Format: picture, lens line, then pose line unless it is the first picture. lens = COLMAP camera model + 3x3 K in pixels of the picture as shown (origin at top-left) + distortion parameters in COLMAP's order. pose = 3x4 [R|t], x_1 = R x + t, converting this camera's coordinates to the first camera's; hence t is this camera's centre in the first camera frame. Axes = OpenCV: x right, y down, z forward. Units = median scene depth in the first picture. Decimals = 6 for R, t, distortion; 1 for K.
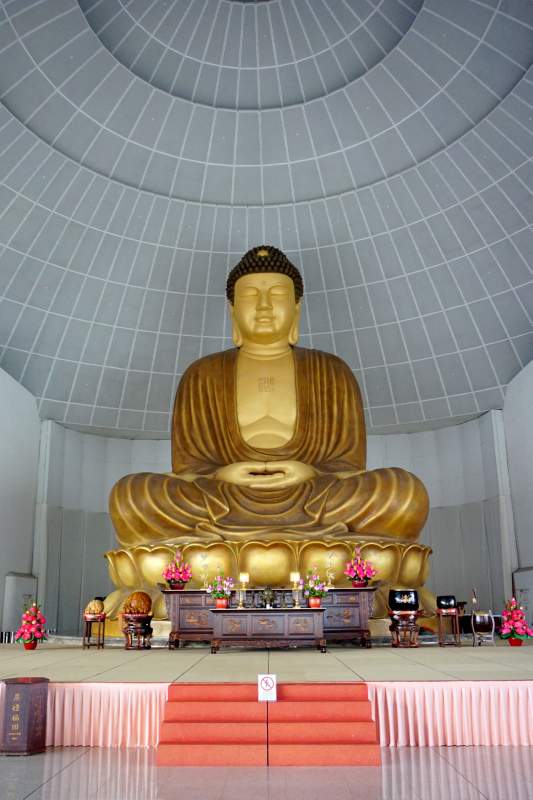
lens RADIAL K [[699.0, 0, 223.9], [0, 699.0, 412.3], [0, 0, 1]] dist [0.043941, -0.002095]
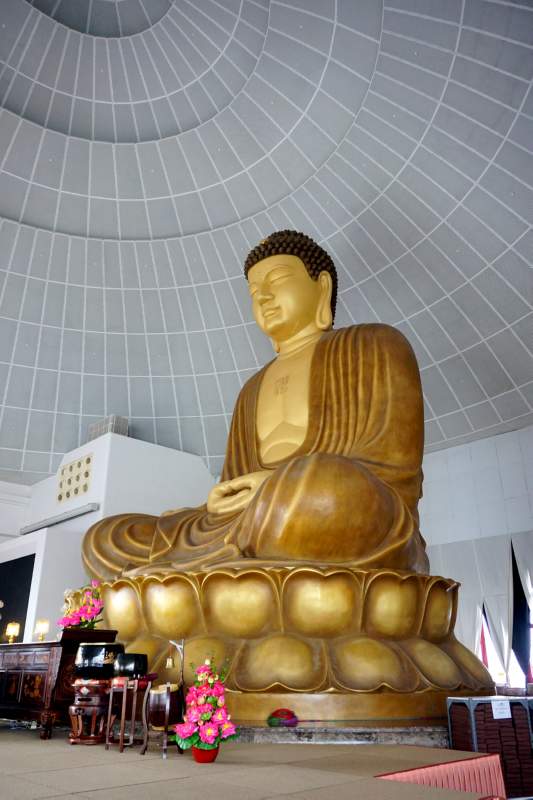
lens RADIAL K [[611.5, 0, 260.1], [0, 611.5, 404.7], [0, 0, 1]] dist [-0.000870, 0.005786]
pose [[0.723041, -0.259774, -0.640101, 0.498238], [0.179614, 0.965427, -0.188915, 0.113978], [0.667046, 0.021622, 0.744703, 0.446514]]
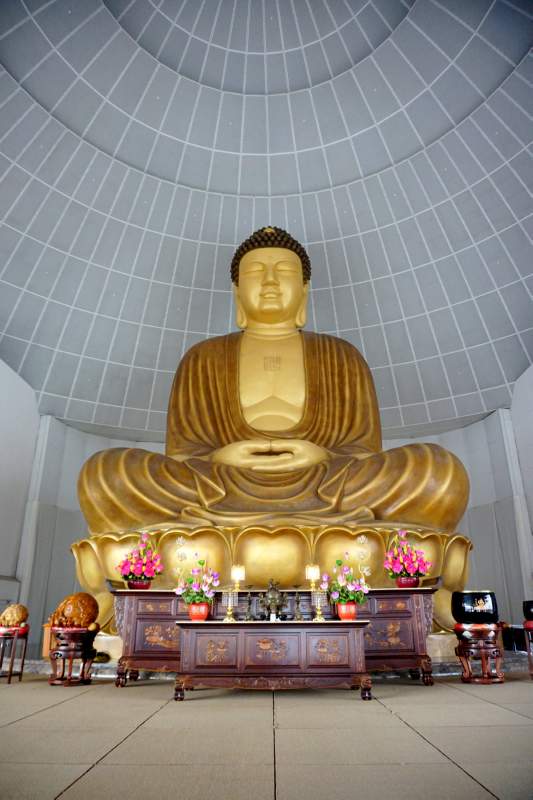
lens RADIAL K [[538.8, 0, 249.9], [0, 538.8, 390.3], [0, 0, 1]] dist [-0.029741, 0.024601]
pose [[0.999704, 0.014245, 0.019746, 0.018562], [-0.011623, 0.991826, -0.127065, 0.084497], [-0.021394, 0.126798, 0.991698, 0.309022]]
